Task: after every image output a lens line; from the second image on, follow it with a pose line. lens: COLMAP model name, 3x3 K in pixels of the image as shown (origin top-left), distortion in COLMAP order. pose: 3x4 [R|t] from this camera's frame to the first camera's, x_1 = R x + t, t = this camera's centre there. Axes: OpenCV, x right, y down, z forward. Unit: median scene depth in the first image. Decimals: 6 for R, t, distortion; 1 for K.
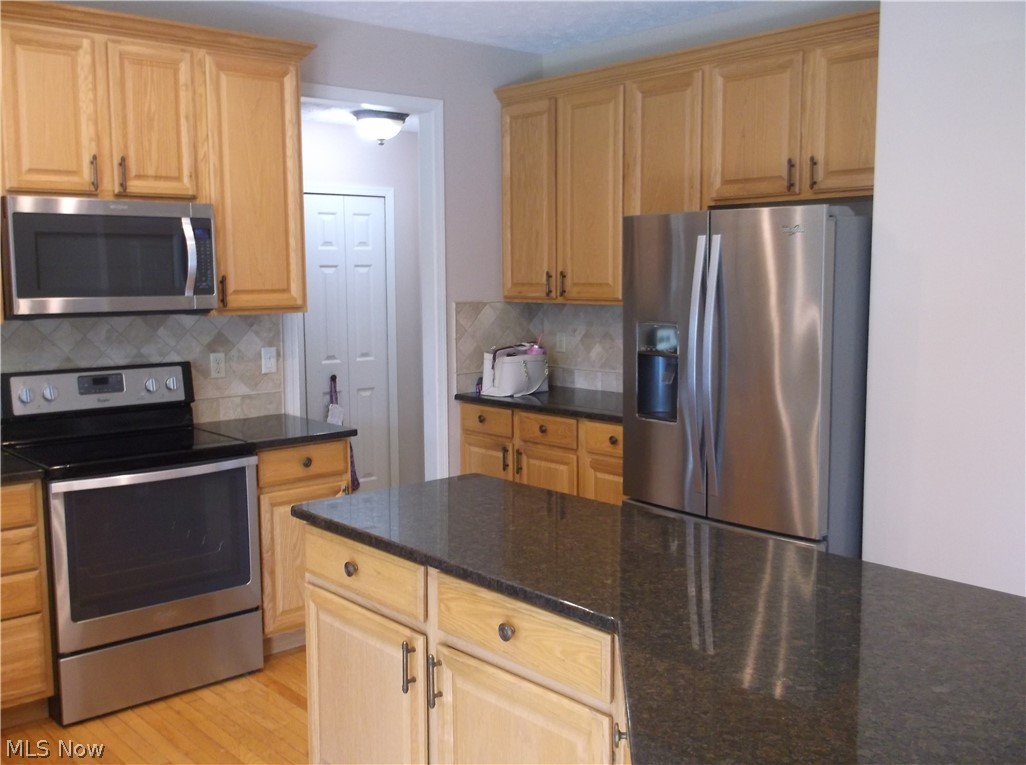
lens RADIAL K [[1020.8, 0, 513.6], [0, 1020.8, 382.2], [0, 0, 1]] dist [-0.001211, 0.000000]
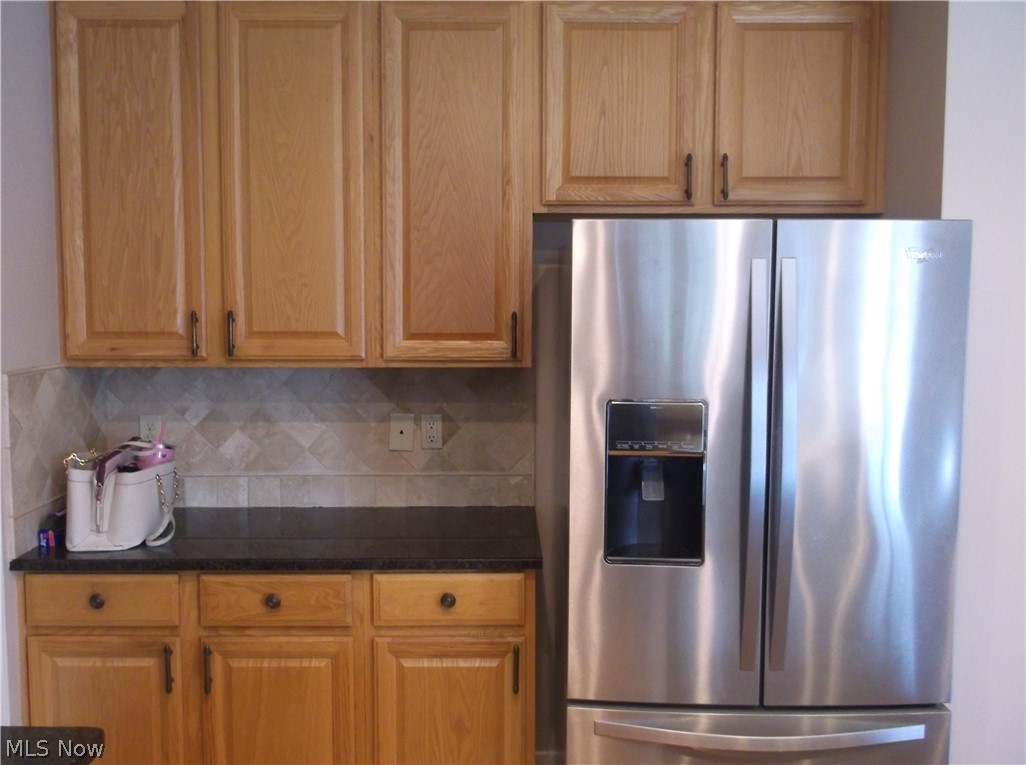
lens RADIAL K [[1020.8, 0, 512.8], [0, 1020.8, 380.8], [0, 0, 1]] dist [-0.001211, 0.000000]
pose [[0.650948, -0.054258, 0.757181, -0.271785], [0.075527, 0.997122, 0.006520, -0.060265], [-0.755356, 0.052943, 0.653173, 0.500772]]
